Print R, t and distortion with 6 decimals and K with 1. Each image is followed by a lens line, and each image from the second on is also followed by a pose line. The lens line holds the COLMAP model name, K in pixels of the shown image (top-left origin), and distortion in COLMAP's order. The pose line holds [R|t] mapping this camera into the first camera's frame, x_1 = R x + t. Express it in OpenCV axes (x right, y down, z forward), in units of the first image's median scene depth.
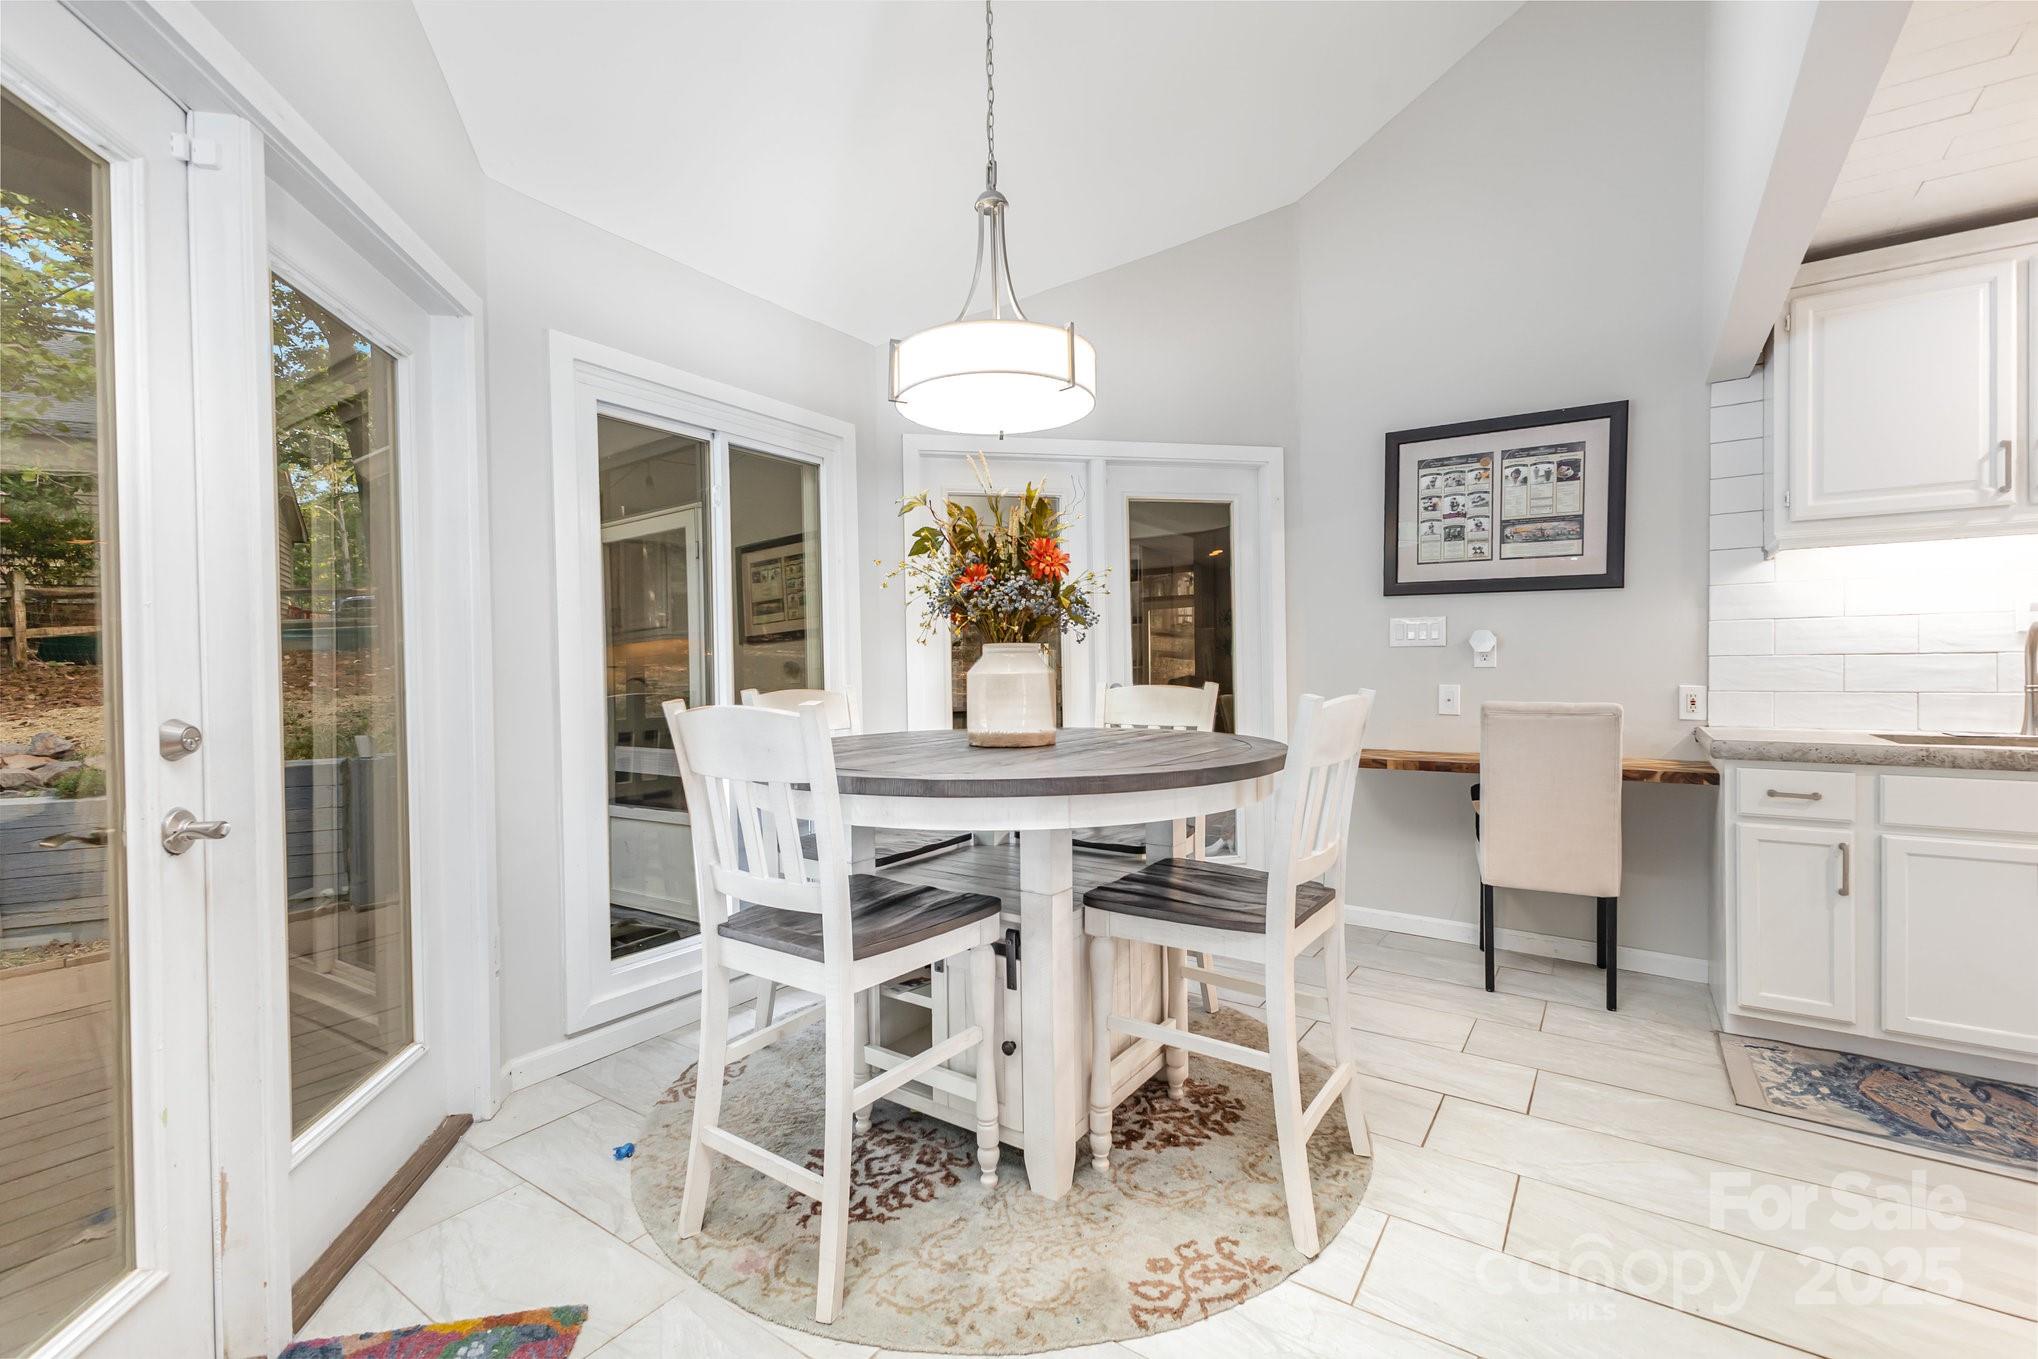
lens RADIAL K [[889.4, 0, 1020.2], [0, 889.4, 677.9], [0, 0, 1]] dist [0.004861, -0.000744]
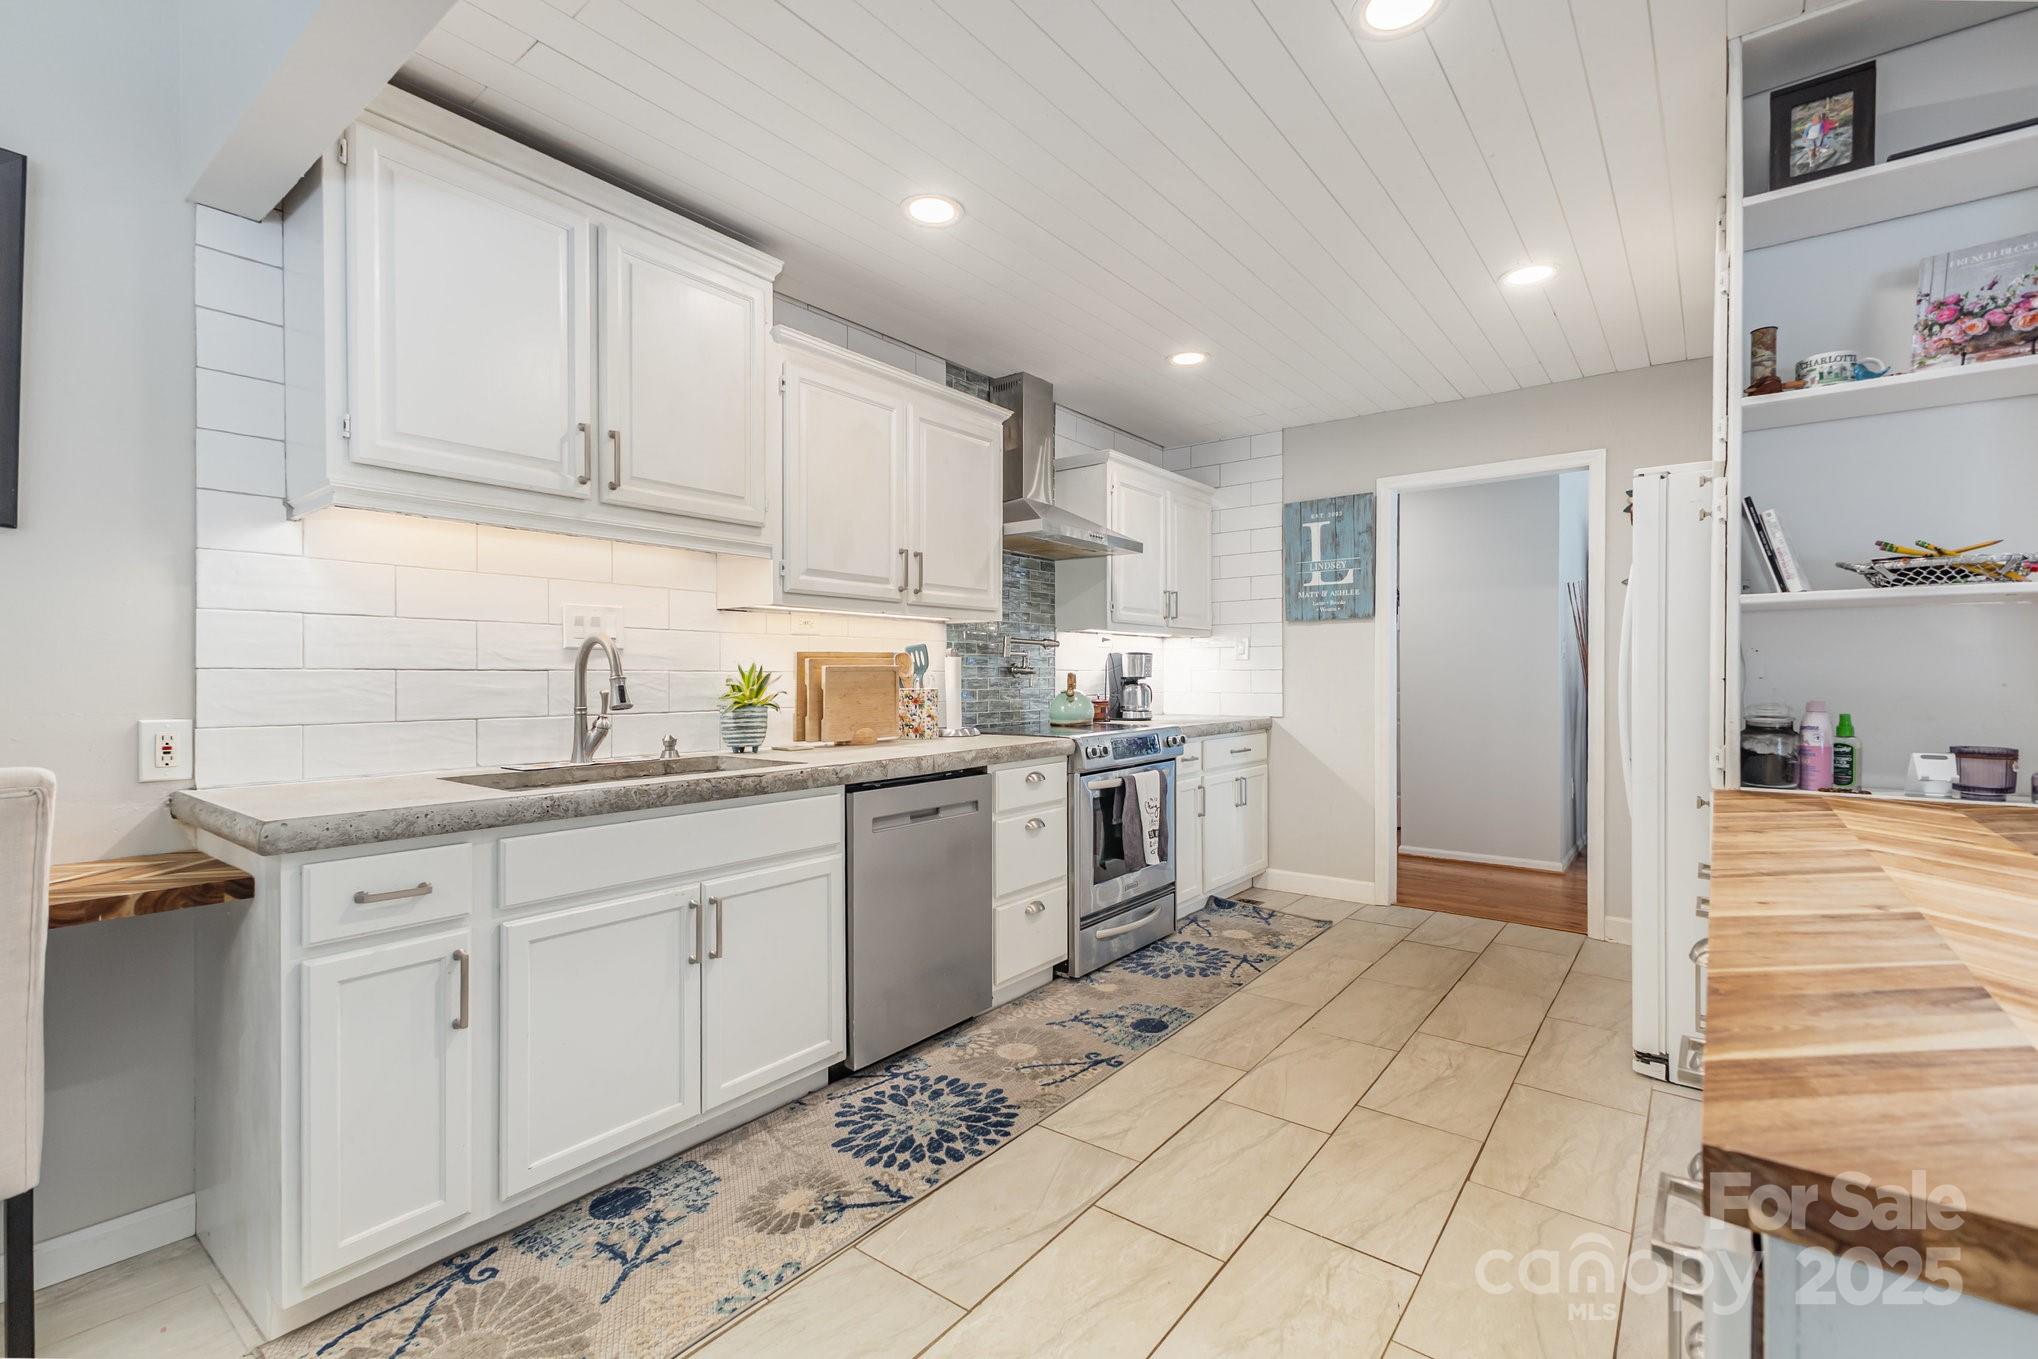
lens RADIAL K [[889.4, 0, 1026.3], [0, 889.4, 678.9], [0, 0, 1]] dist [0.004861, -0.000744]
pose [[0.055520, 0.009266, 0.998415, 0.263143], [0.011500, 0.999885, -0.009919, -0.006233], [-0.998391, 0.012033, 0.055407, 0.509145]]
